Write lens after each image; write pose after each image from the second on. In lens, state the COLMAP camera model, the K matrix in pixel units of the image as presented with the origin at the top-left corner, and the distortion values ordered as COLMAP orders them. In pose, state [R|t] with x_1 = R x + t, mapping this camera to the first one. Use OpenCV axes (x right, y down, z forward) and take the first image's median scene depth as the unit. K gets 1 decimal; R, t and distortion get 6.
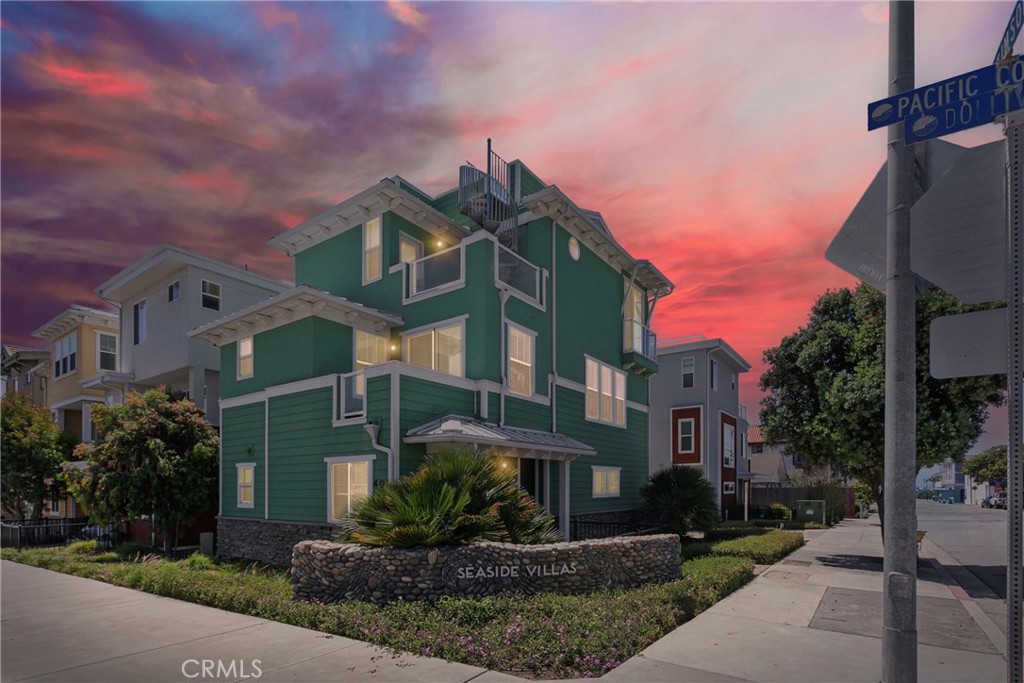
lens RADIAL K [[506.4, 0, 524.7], [0, 506.4, 280.1], [0, 0, 1]] dist [0.003132, -0.000674]
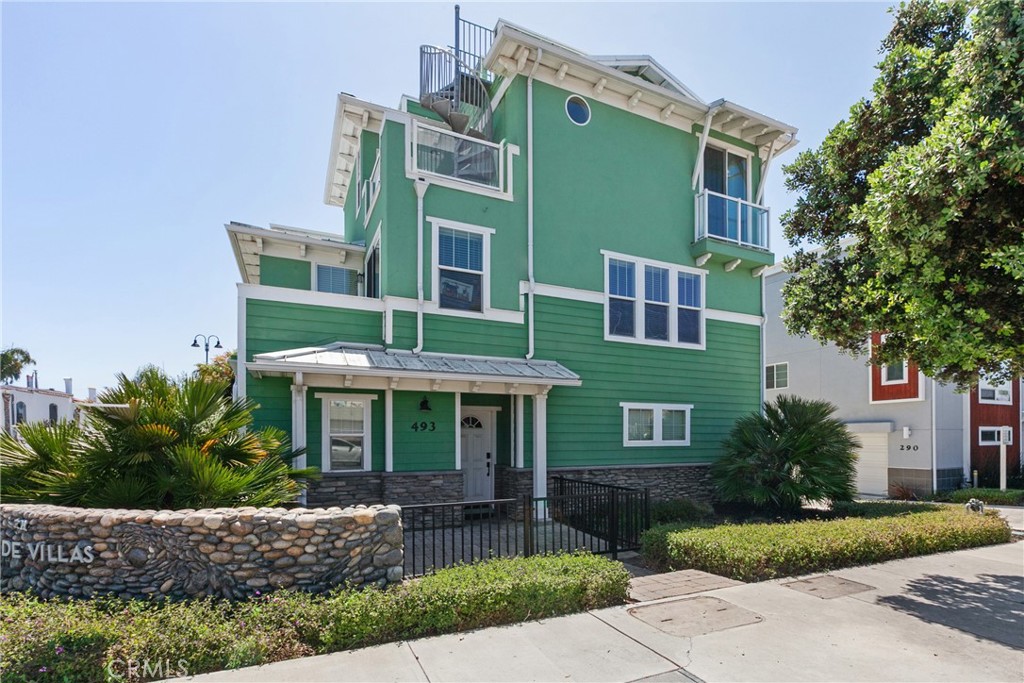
lens RADIAL K [[506.4, 0, 524.7], [0, 506.4, 280.1], [0, 0, 1]] dist [0.003132, -0.000674]
pose [[0.856975, -0.148499, -0.493500, 0.425324], [0.191100, 0.980885, 0.036692, 0.161766], [0.478618, -0.125752, 0.868971, 0.377074]]
